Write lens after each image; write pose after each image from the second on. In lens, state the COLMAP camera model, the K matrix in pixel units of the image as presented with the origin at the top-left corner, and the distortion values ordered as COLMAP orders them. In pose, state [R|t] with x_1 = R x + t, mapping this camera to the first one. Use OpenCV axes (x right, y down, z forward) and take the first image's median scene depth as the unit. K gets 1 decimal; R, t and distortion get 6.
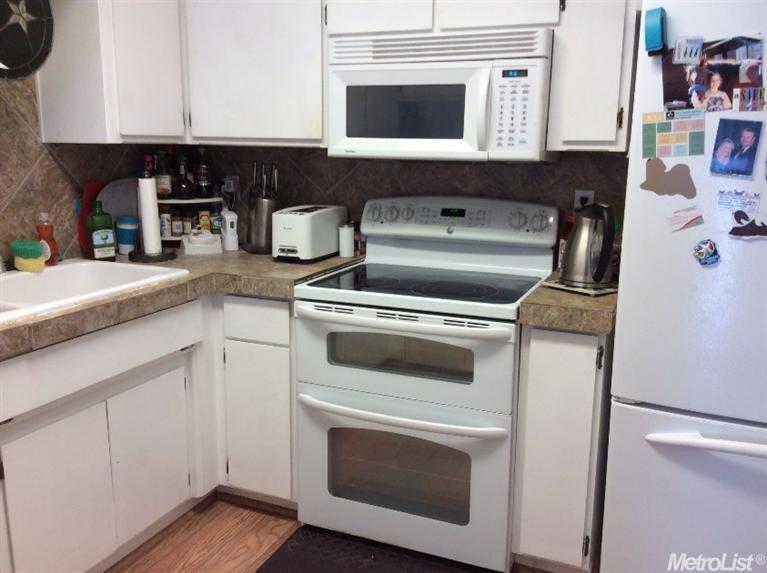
lens RADIAL K [[694.2, 0, 383.3], [0, 694.2, 283.1], [0, 0, 1]] dist [0.120010, -0.205446]
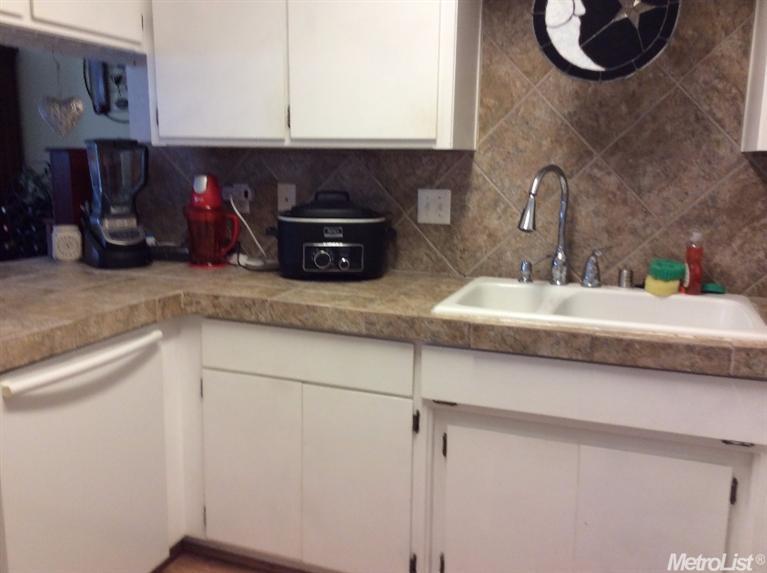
lens RADIAL K [[694.2, 0, 383.3], [0, 694.2, 283.1], [0, 0, 1]] dist [0.120010, -0.205446]
pose [[0.053261, 0.170235, -0.983963, 0.353095], [-0.209907, 0.965255, 0.155636, -0.093912], [0.976270, 0.198251, 0.087144, 0.565709]]
